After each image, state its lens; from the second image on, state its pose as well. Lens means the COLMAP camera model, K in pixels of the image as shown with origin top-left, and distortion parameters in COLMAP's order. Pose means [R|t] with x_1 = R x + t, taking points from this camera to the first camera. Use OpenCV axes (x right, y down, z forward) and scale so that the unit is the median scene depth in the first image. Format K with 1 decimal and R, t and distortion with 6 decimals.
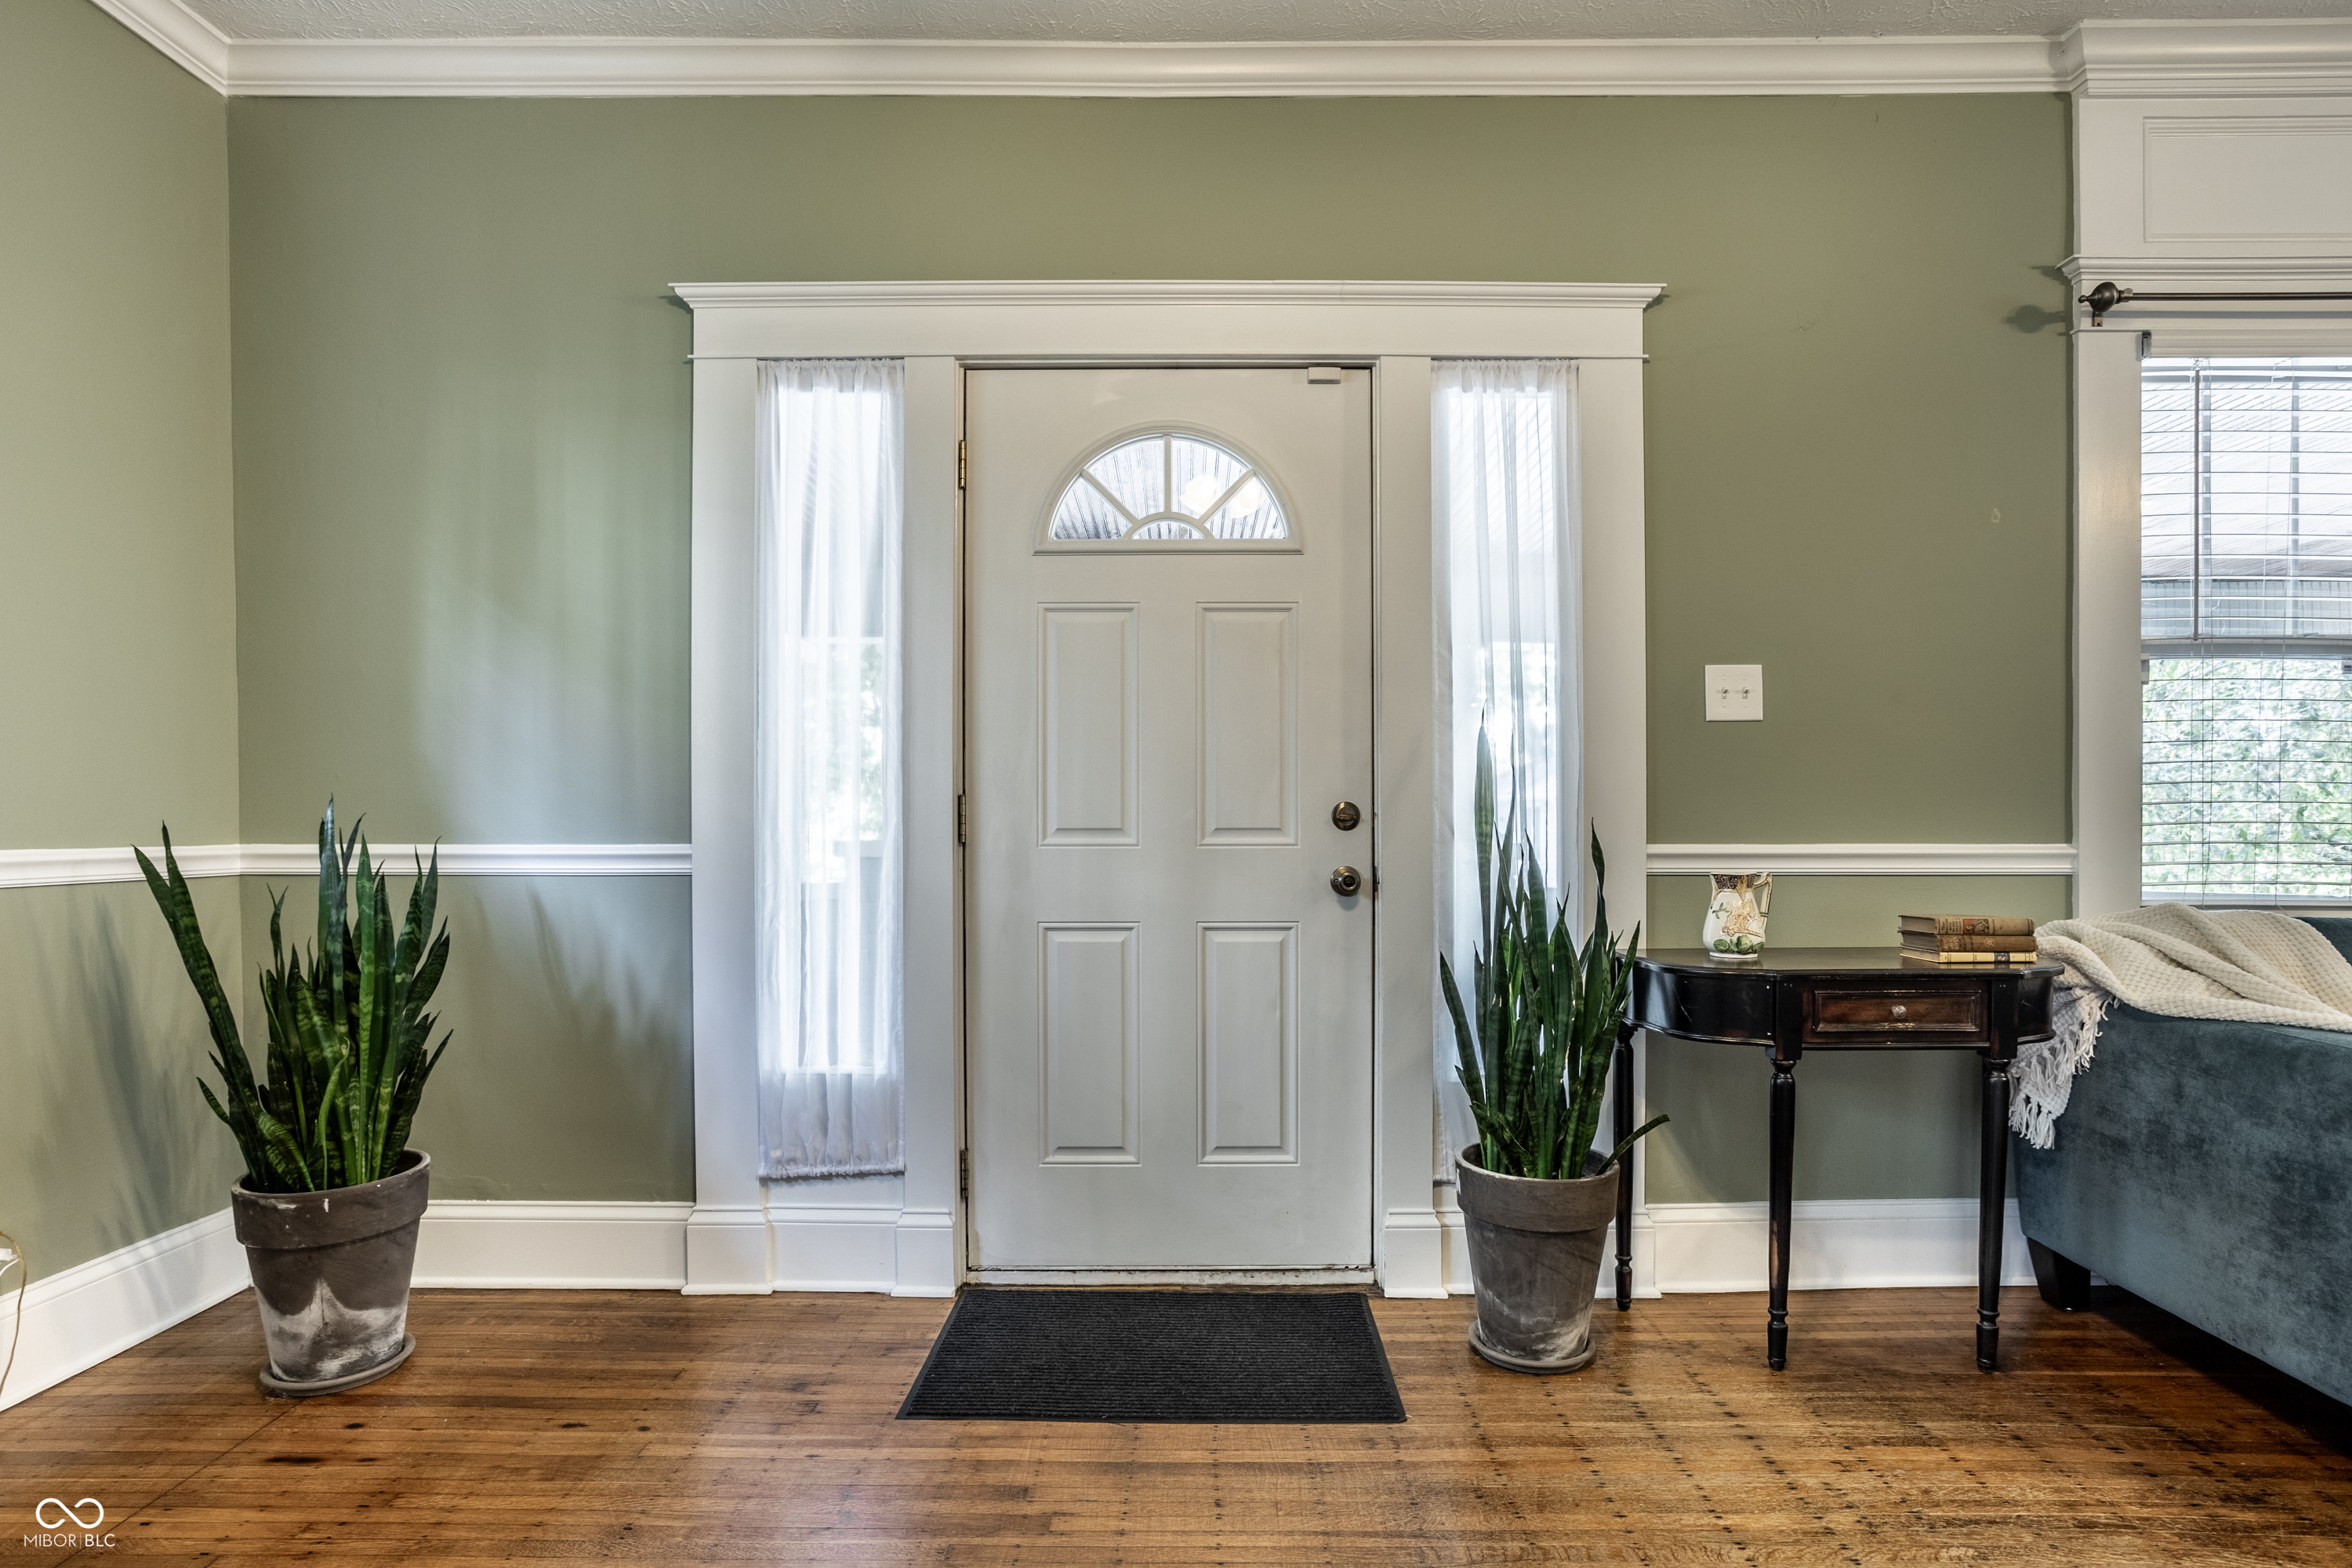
lens RADIAL K [[1229.6, 0, 1172.6], [0, 1229.6, 824.9], [0, 0, 1]] dist [-0.065239, 0.036643]
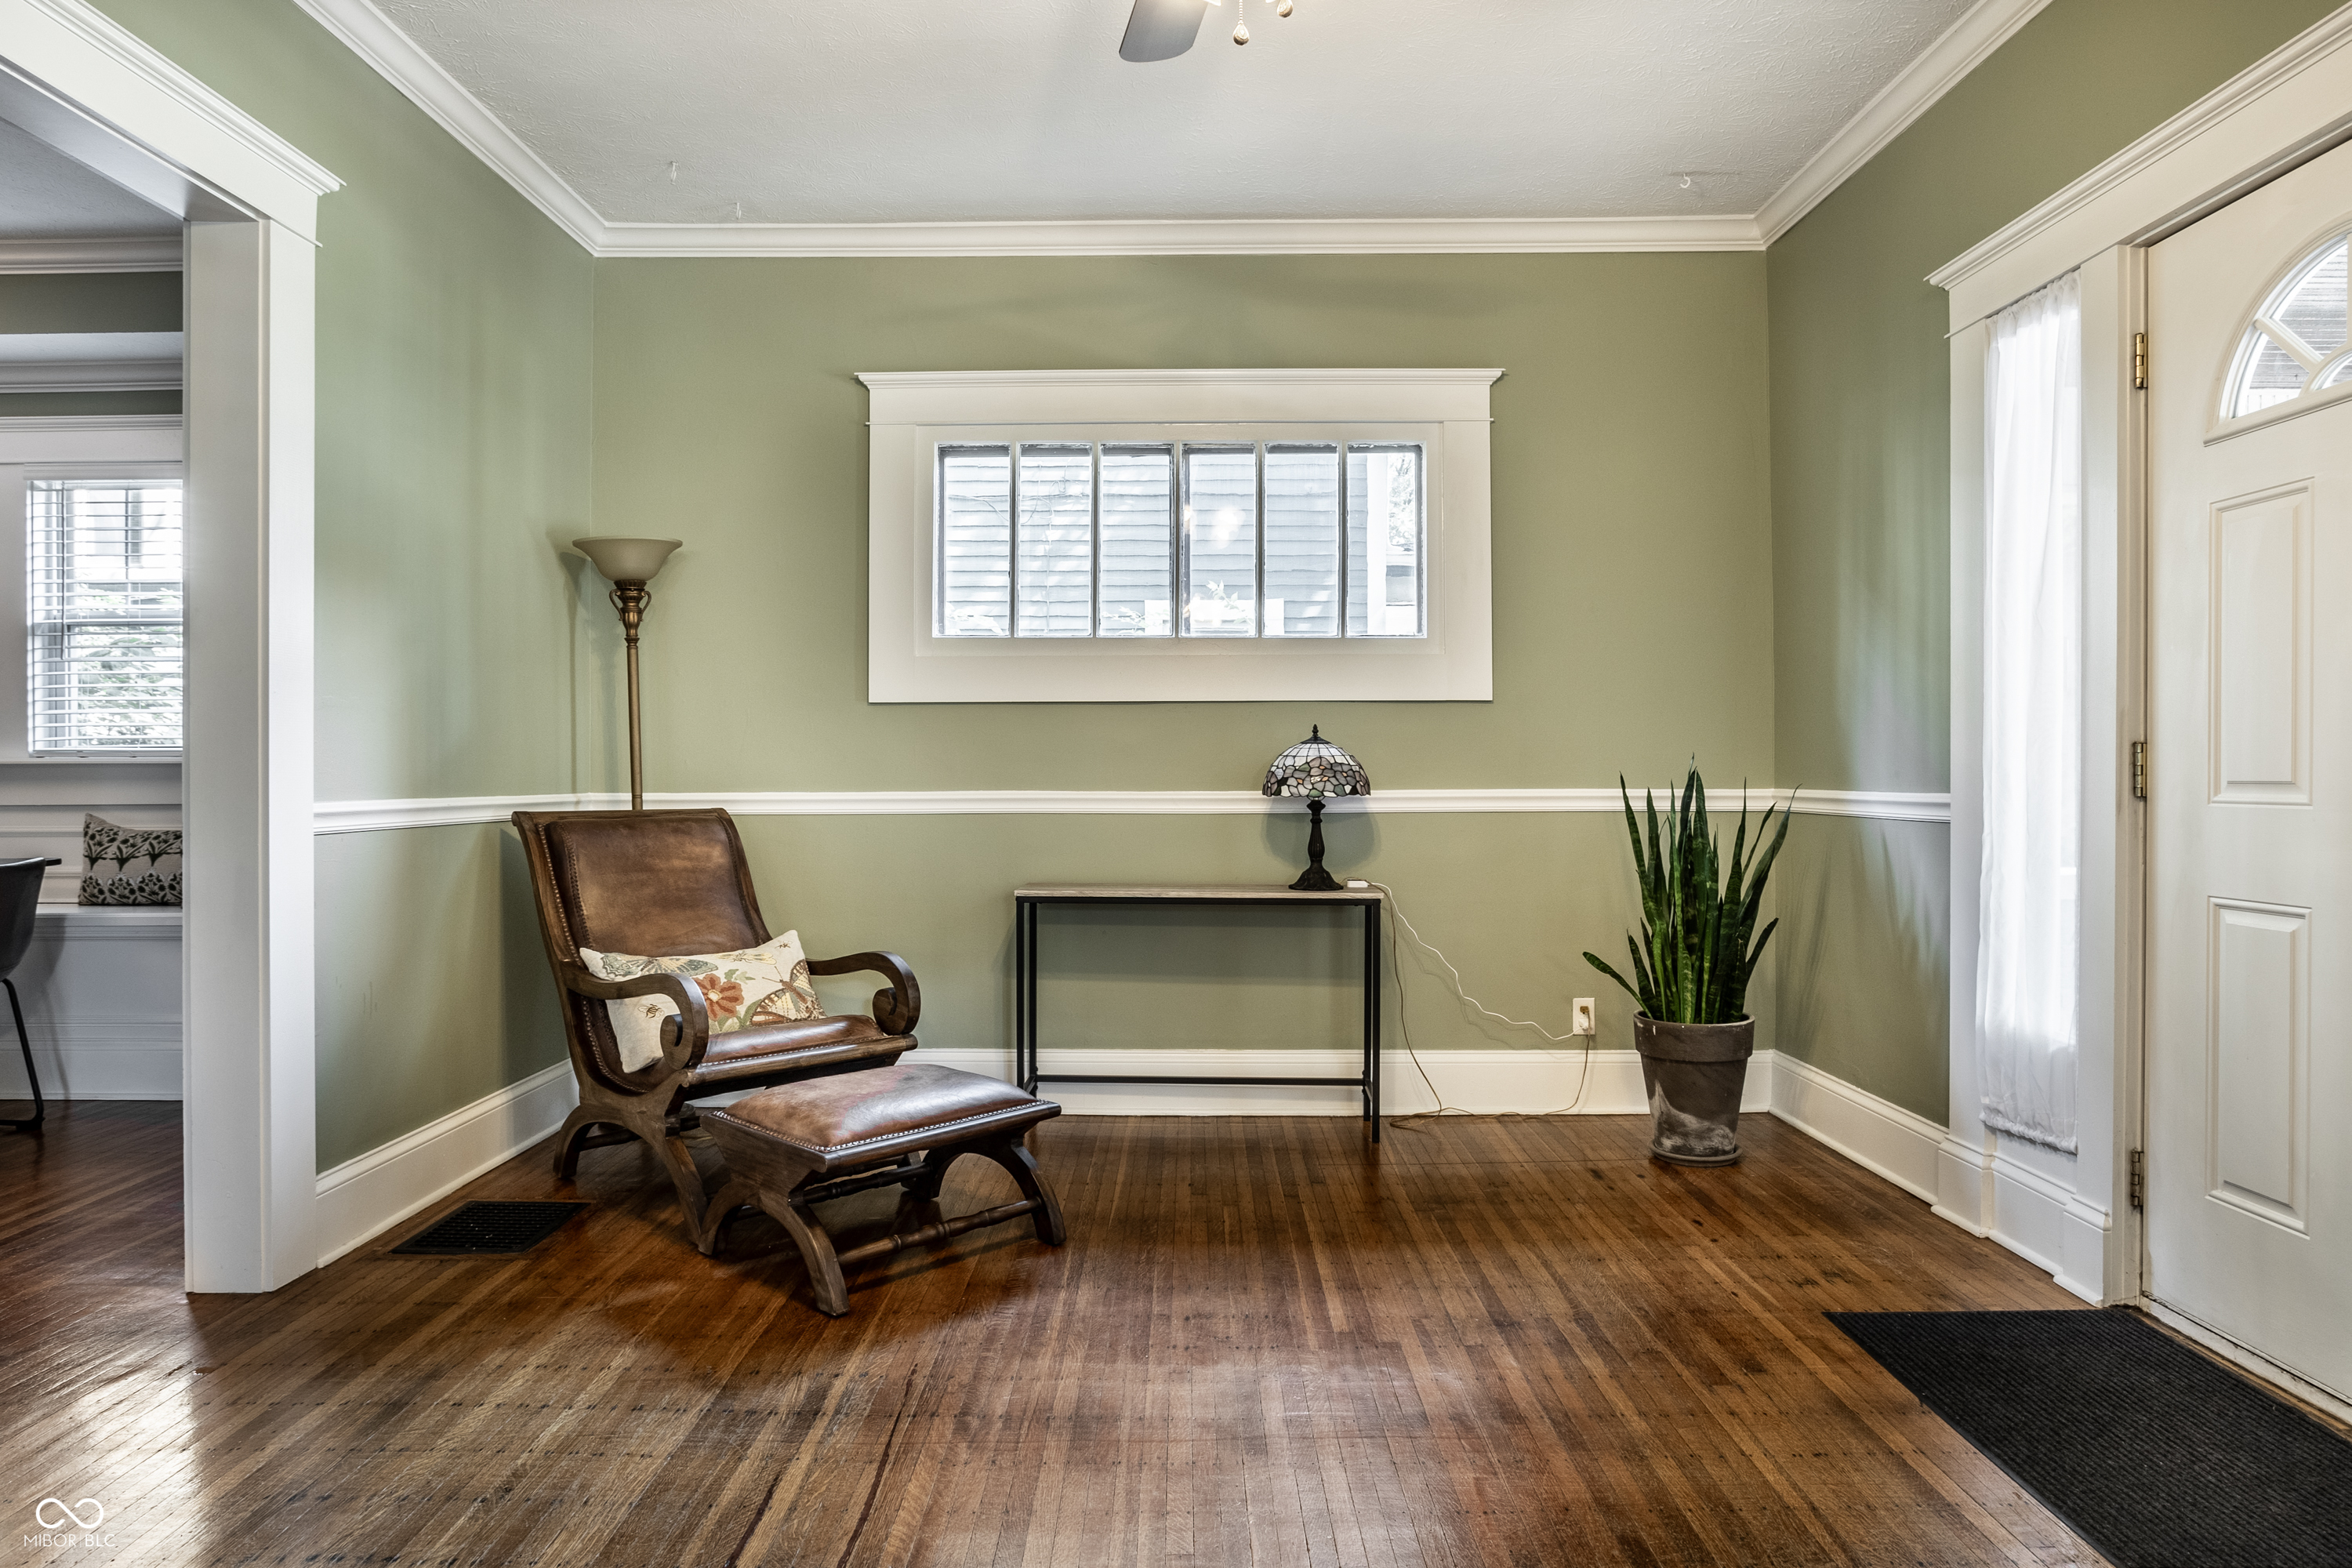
lens RADIAL K [[1311.2, 0, 1176.0], [0, 1311.2, 784.0], [0, 0, 1]] dist [-0.002848, -0.000746]
pose [[0.018600, 0.006123, -0.999808, 0.908168], [-0.001086, 0.999981, 0.006104, 0.000395], [0.999826, 0.000972, 0.018606, 0.366776]]
